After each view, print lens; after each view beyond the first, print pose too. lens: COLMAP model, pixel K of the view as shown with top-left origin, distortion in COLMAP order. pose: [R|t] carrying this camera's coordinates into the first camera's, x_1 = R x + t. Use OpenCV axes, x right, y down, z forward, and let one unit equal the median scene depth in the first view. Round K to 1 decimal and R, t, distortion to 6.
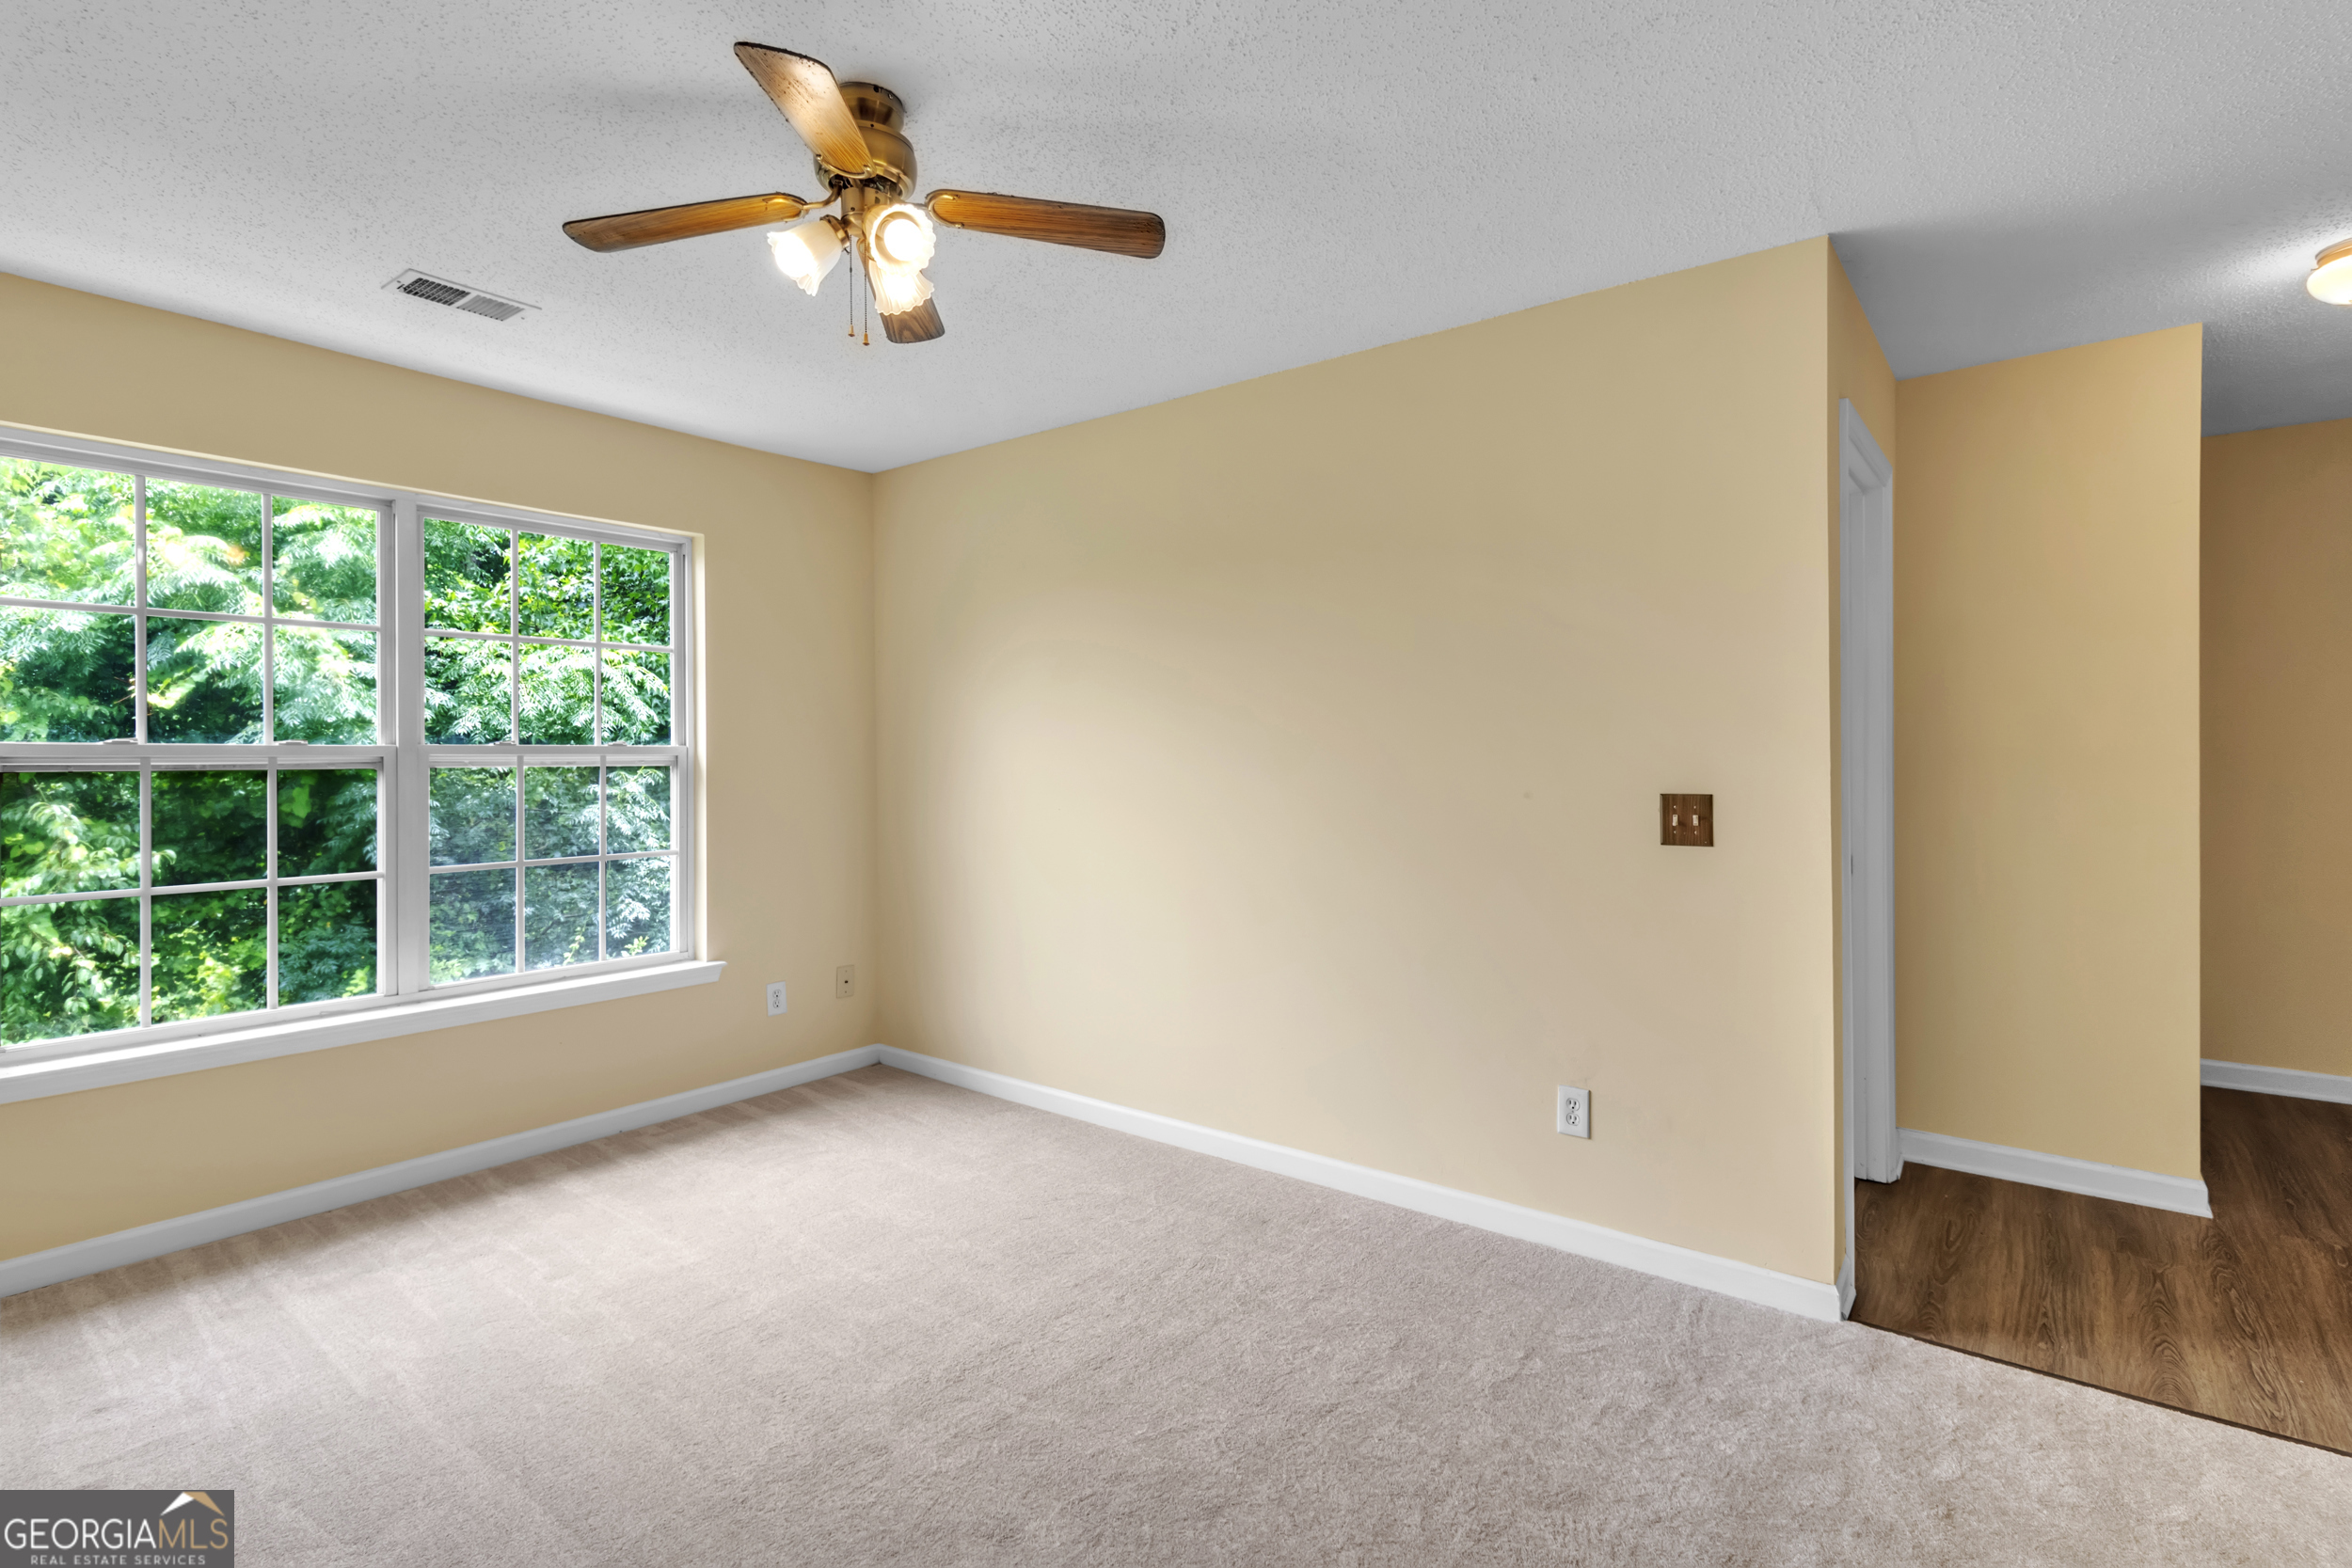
lens RADIAL K [[1106.6, 0, 1179.8], [0, 1106.6, 757.0], [0, 0, 1]] dist [0.002288, 0.000967]
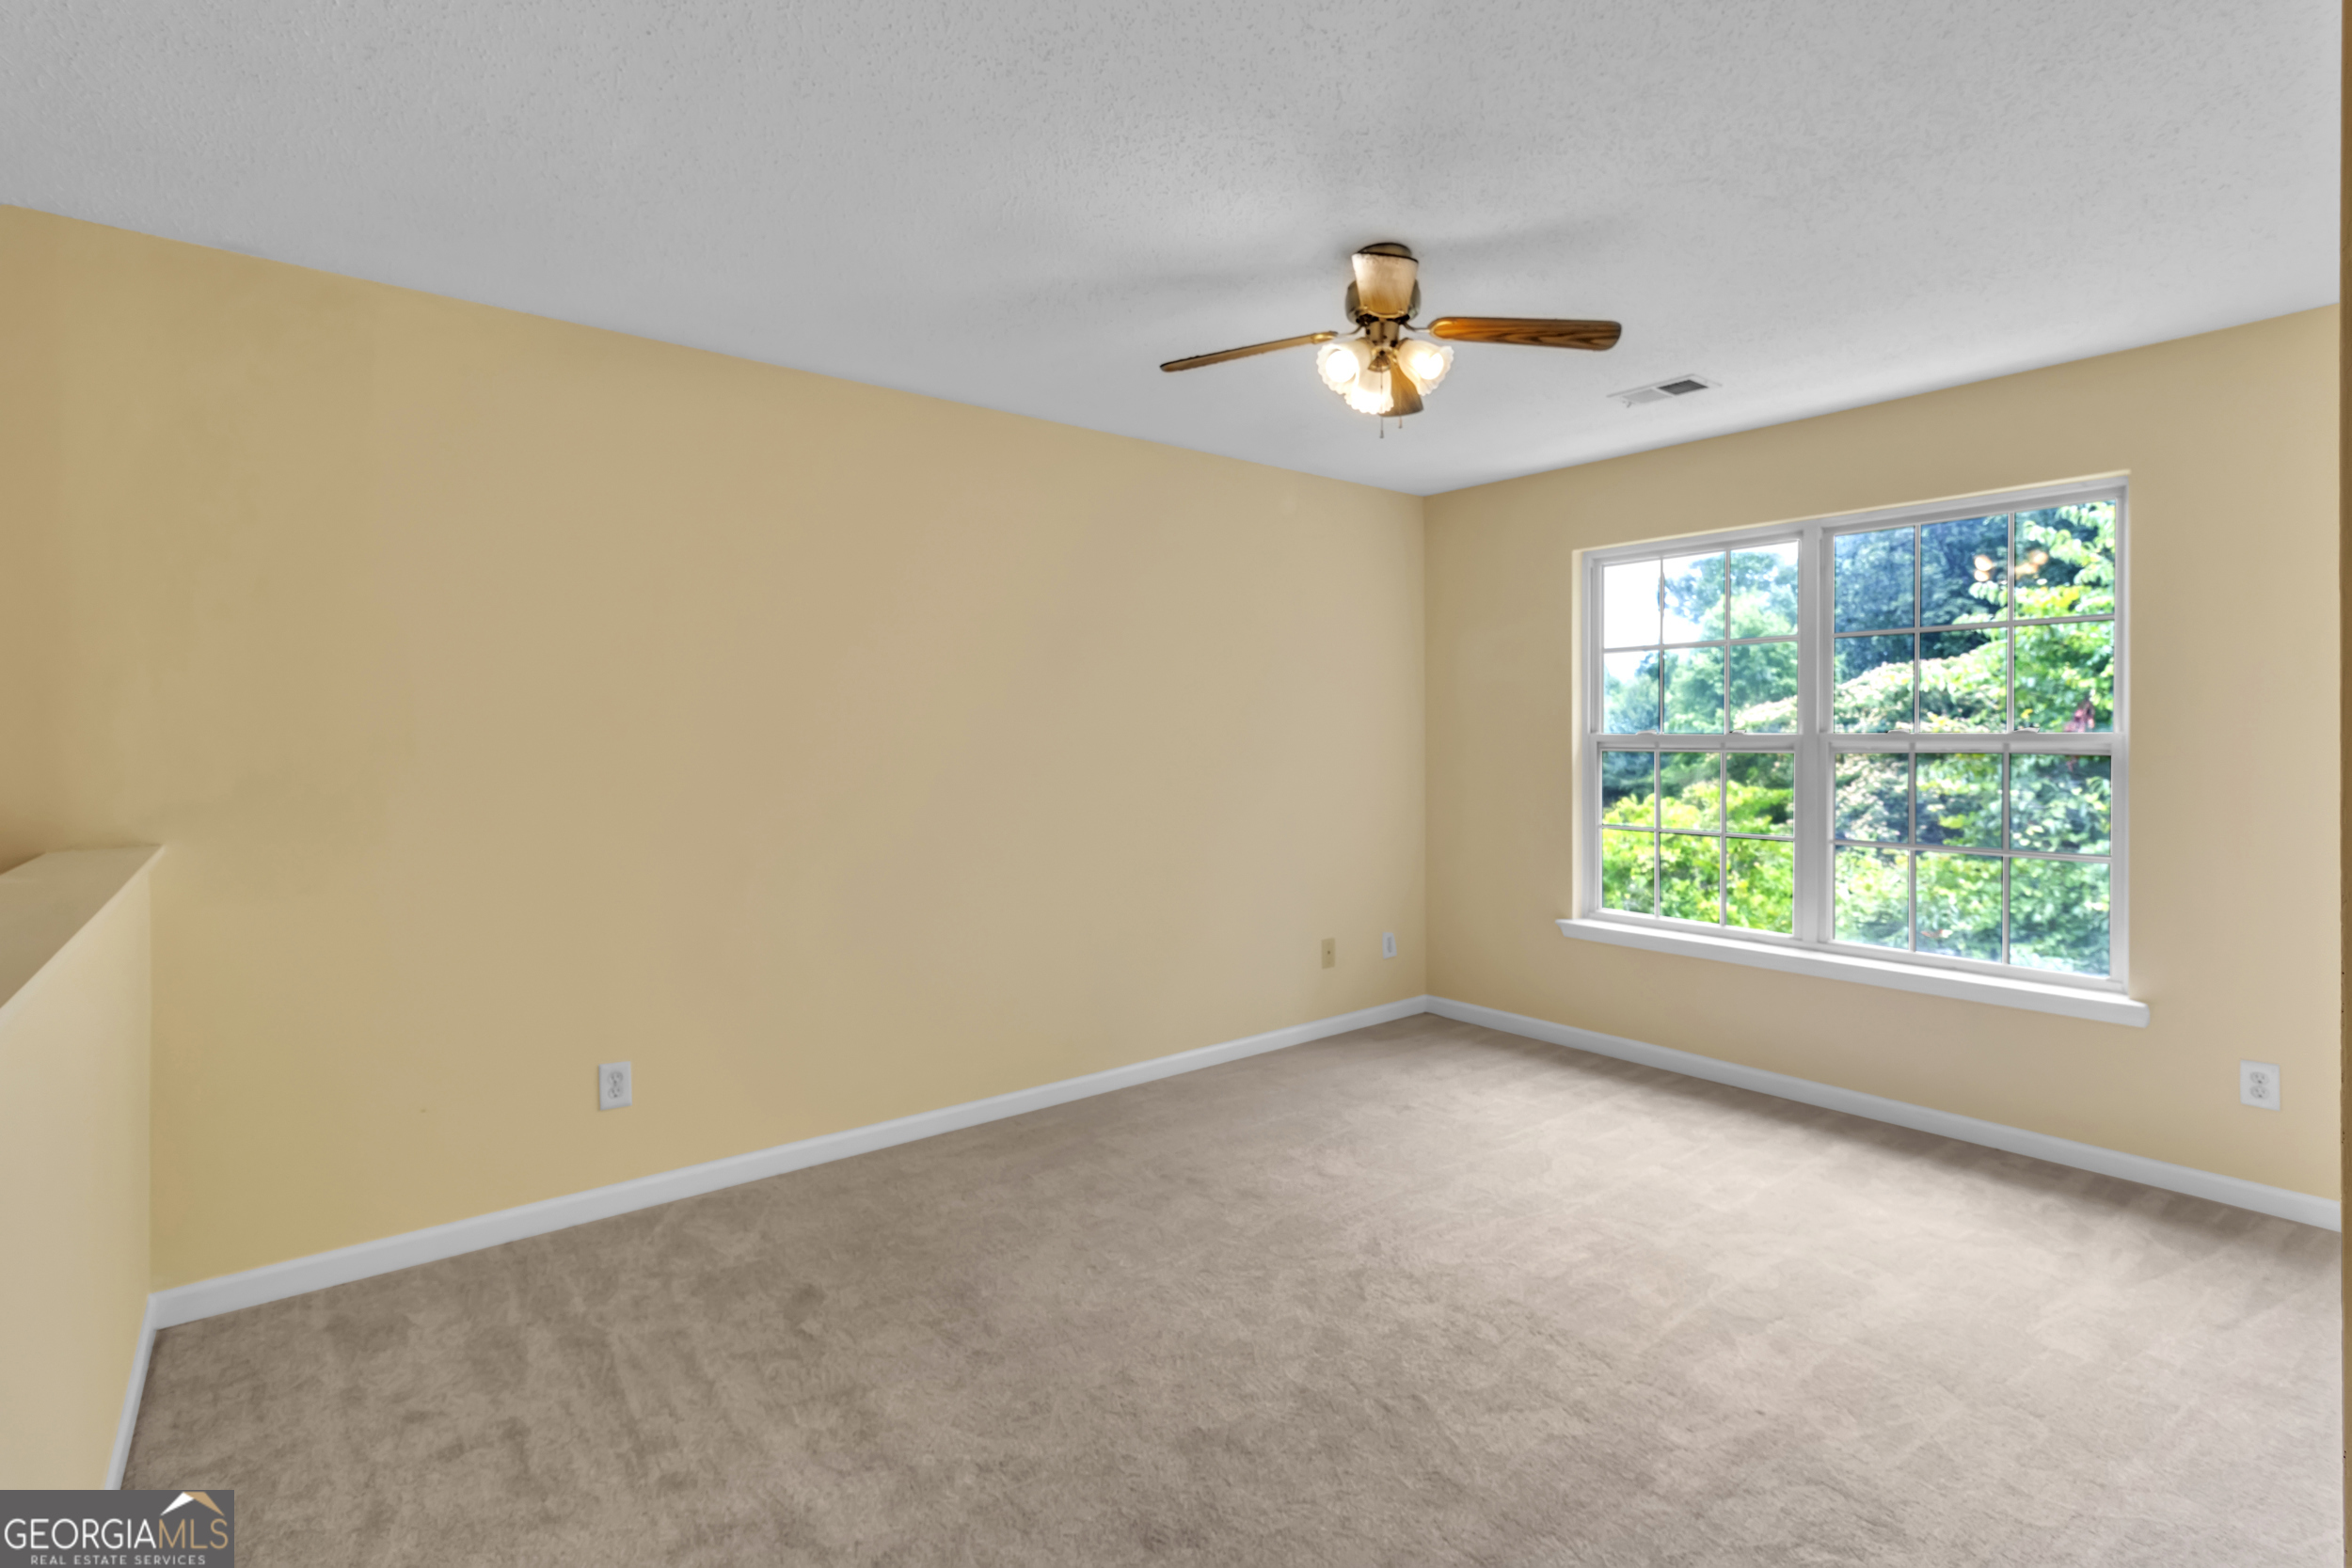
lens RADIAL K [[1128.2, 0, 1182.2], [0, 1128.2, 733.9], [0, 0, 1]] dist [0.002655, 0.001043]
pose [[-0.228465, 0.012326, -0.973474, 0.589315], [0.008265, 0.999908, 0.010721, -0.028321], [0.973517, -0.005596, -0.228546, 0.563203]]
